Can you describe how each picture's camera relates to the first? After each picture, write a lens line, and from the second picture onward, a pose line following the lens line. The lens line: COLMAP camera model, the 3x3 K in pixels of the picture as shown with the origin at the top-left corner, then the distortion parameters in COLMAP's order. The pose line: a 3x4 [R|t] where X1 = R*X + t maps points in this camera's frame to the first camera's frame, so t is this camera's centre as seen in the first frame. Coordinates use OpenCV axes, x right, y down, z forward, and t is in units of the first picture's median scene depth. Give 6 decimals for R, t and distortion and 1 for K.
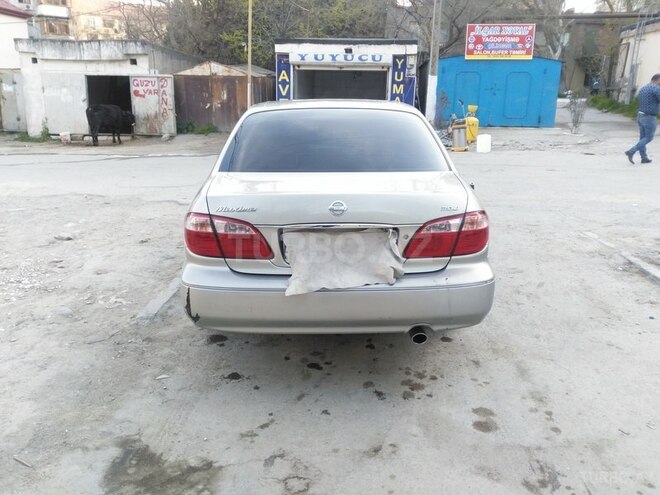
lens RADIAL K [[537.4, 0, 334.8], [0, 537.4, 248.2], [0, 0, 1]] dist [0.044116, -0.079901]
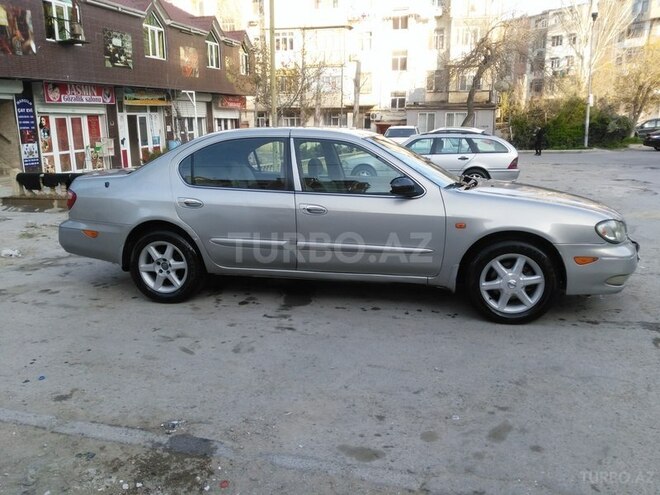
lens RADIAL K [[537.4, 0, 333.3], [0, 537.4, 245.3], [0, 0, 1]] dist [0.044116, -0.079901]
pose [[-0.237288, 0.196861, -0.951283, 1.006354], [-0.257666, 0.931422, 0.257023, -0.323193], [0.936644, 0.306102, -0.170291, 1.223174]]
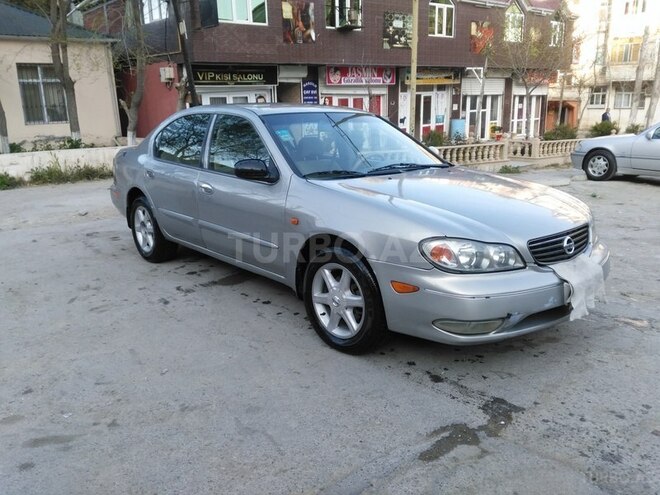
lens RADIAL K [[537.4, 0, 329.2], [0, 537.4, 248.6], [0, 0, 1]] dist [0.044116, -0.079901]
pose [[-0.767093, 0.157250, -0.621965, 0.573948], [-0.169339, 0.885479, 0.432726, -0.461691], [0.618783, 0.437264, -0.652616, 1.742246]]
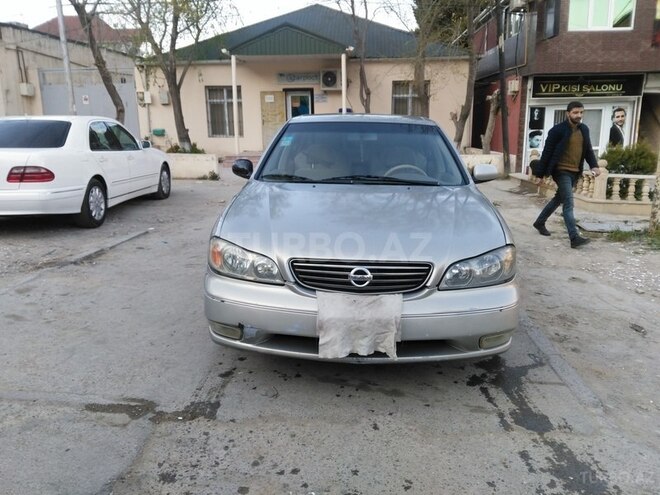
lens RADIAL K [[537.4, 0, 335.9], [0, 537.4, 247.1], [0, 0, 1]] dist [0.044116, -0.079901]
pose [[-0.997889, -0.035209, 0.054565, -0.011956], [-0.004974, 0.879234, 0.476363, -0.519759], [-0.064748, 0.475087, -0.877554, 1.952811]]
